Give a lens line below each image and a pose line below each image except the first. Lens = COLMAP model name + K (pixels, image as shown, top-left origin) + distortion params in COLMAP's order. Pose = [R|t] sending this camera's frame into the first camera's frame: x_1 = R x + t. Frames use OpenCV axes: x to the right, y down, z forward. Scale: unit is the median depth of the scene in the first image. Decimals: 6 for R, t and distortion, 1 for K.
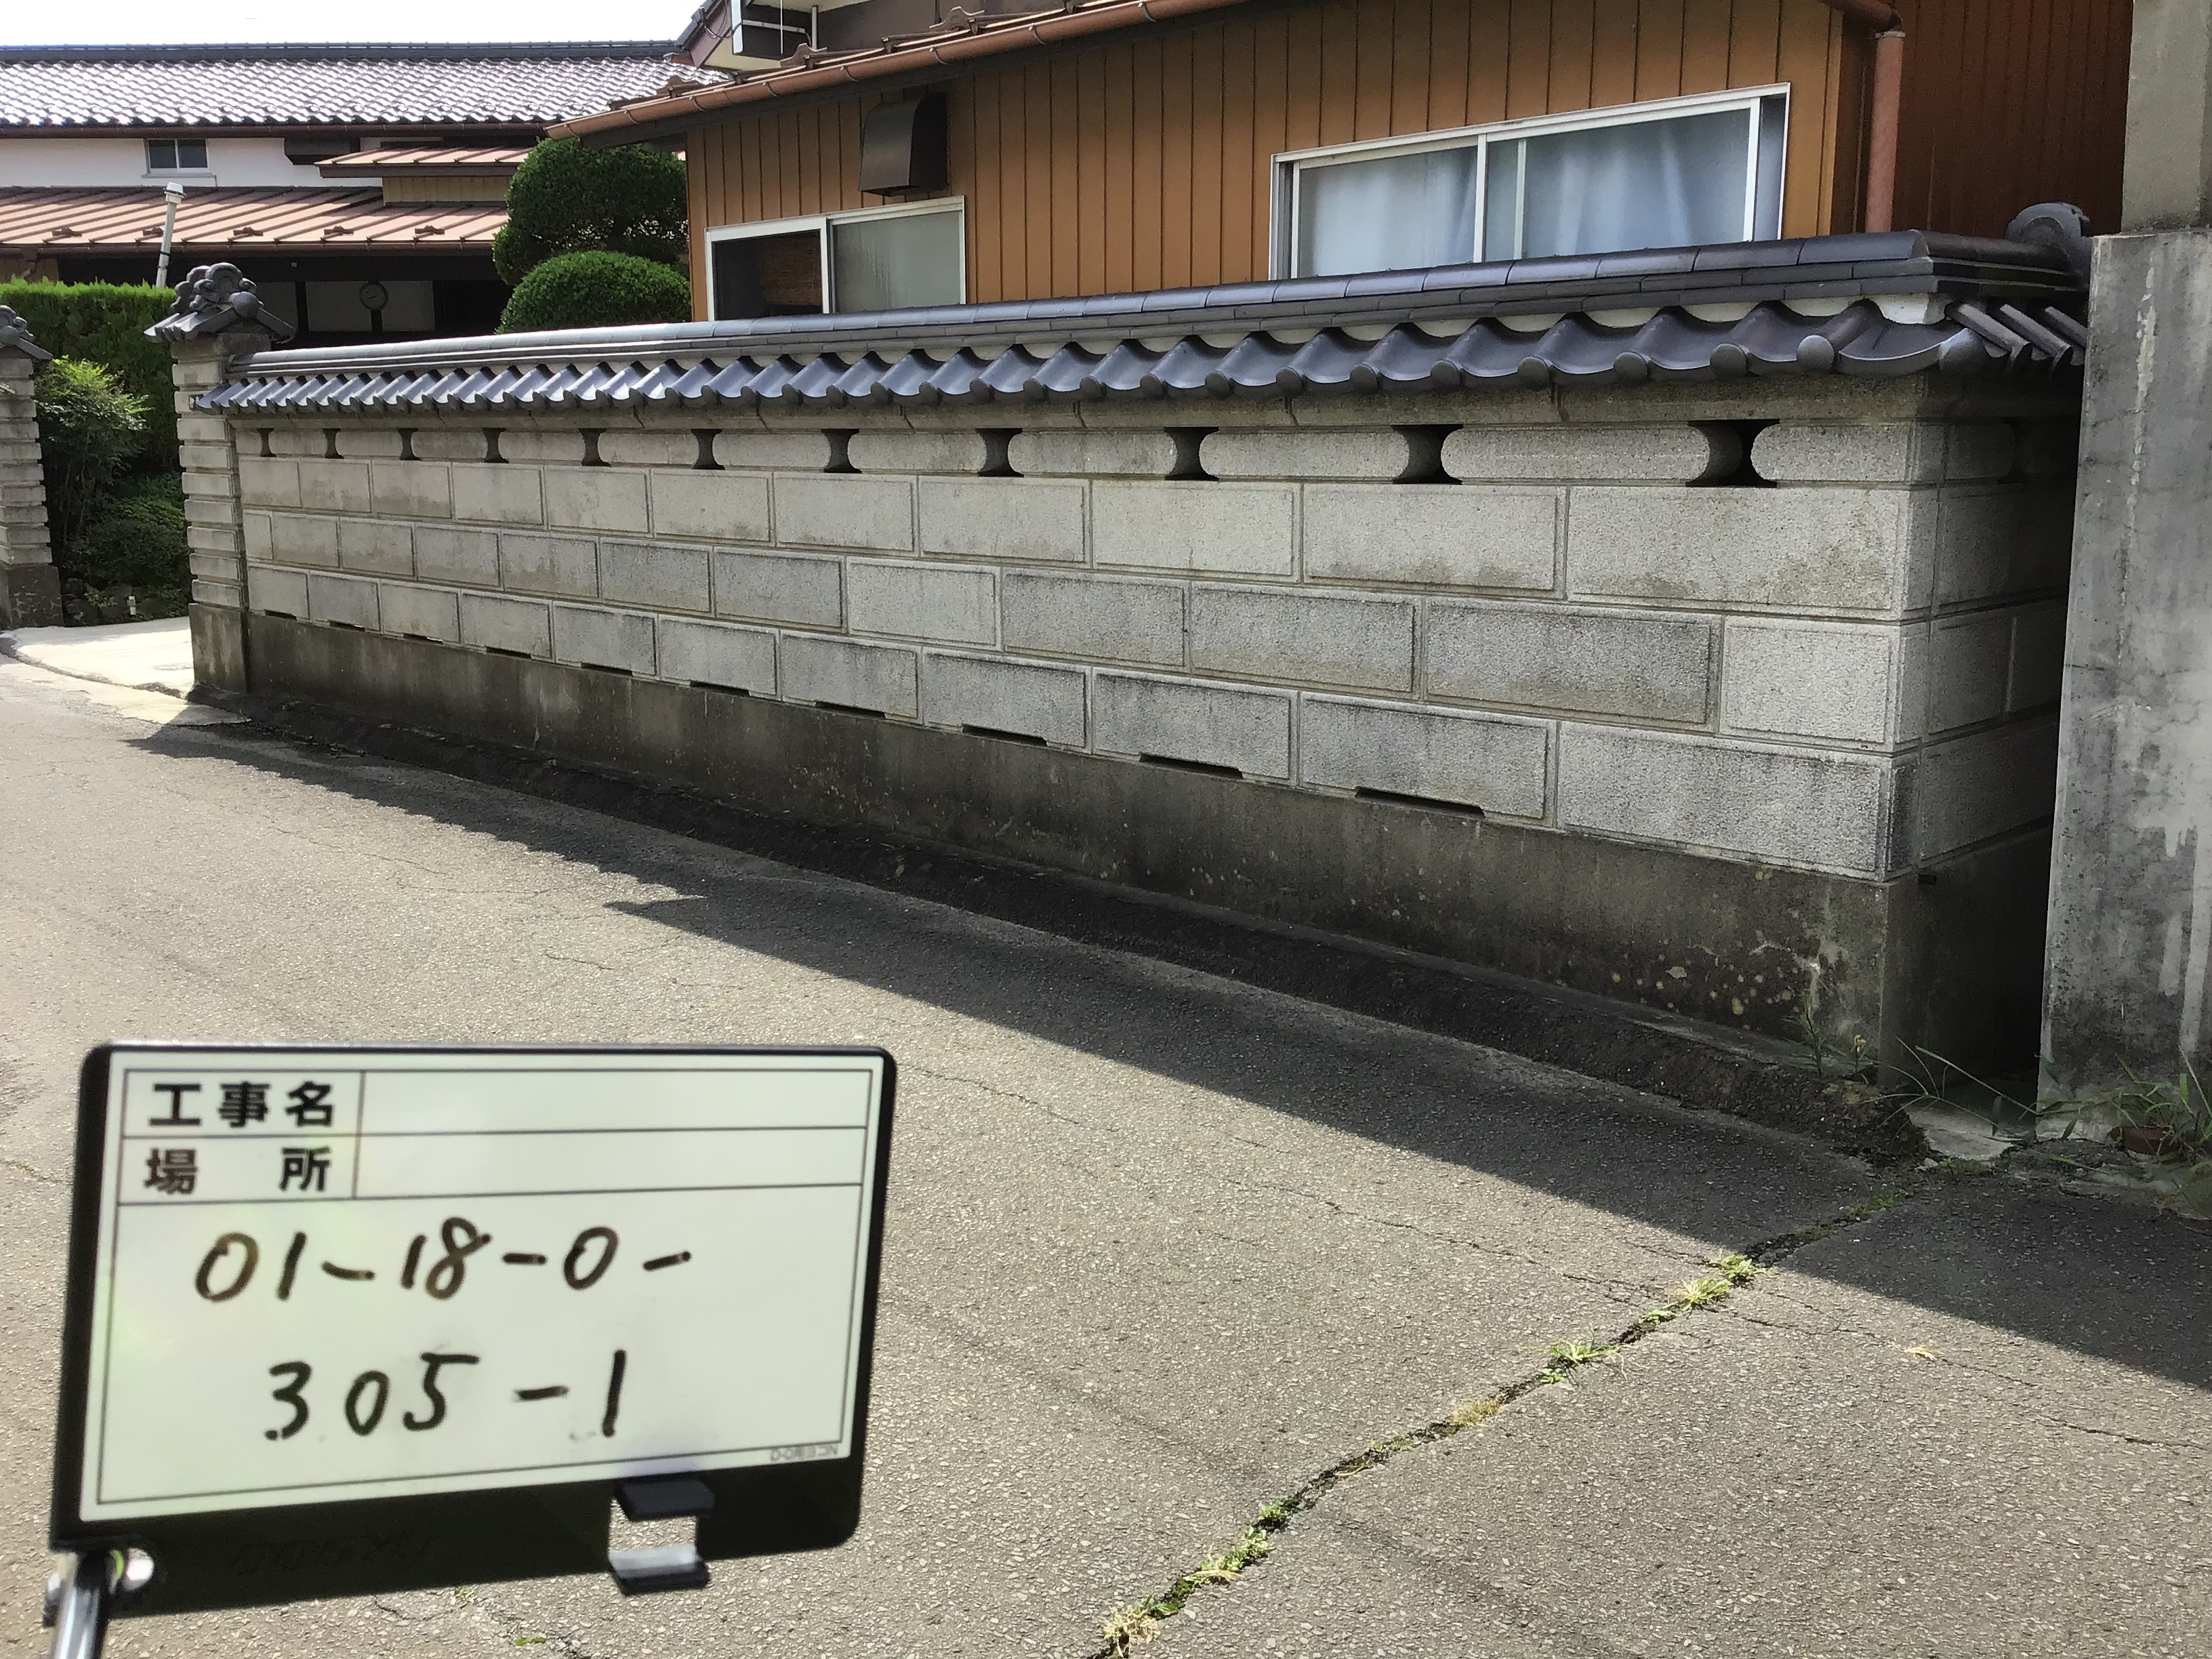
lens RADIAL K [[1960.2, 0, 1099.2], [0, 1960.2, 818.7], [0, 0, 1]] dist [0.112858, -0.236854]
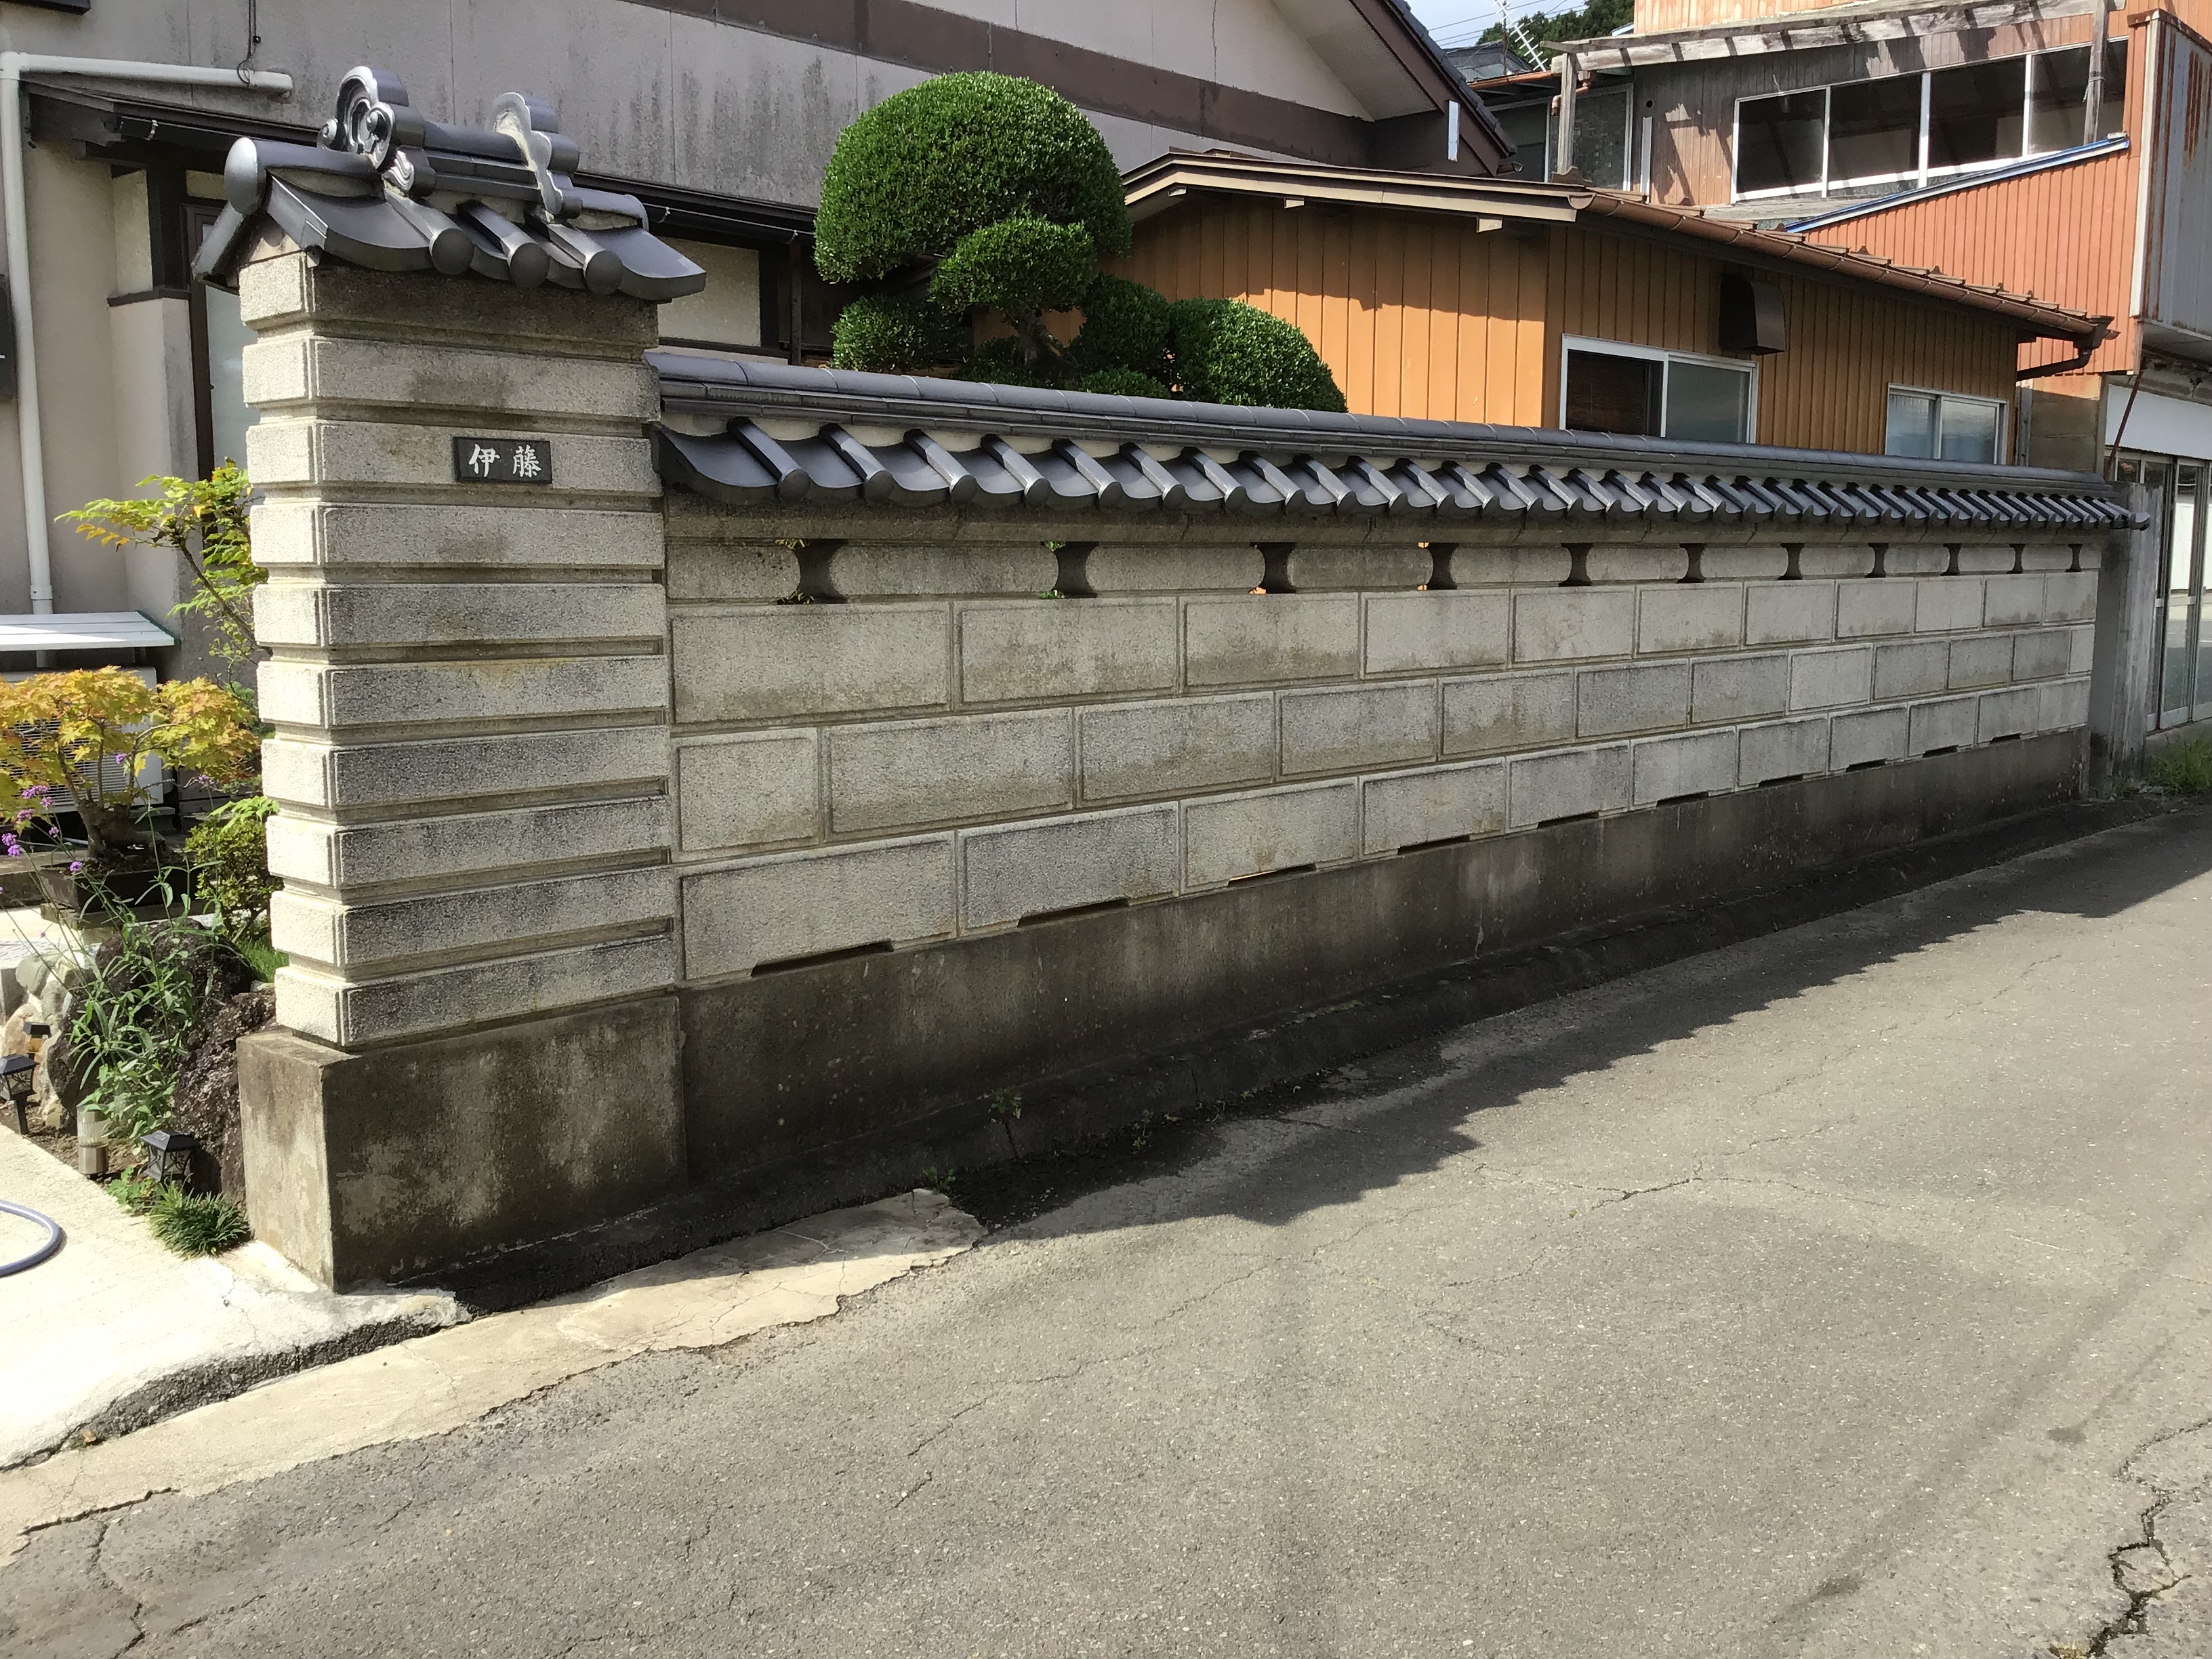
lens RADIAL K [[1960.2, 0, 1099.2], [0, 1960.2, 818.7], [0, 0, 1]] dist [0.112858, -0.236854]
pose [[-0.046061, -0.131448, 0.990252, -1.113985], [0.192614, 0.971533, 0.137923, -0.238896], [-0.980193, 0.197089, -0.019431, 1.242580]]
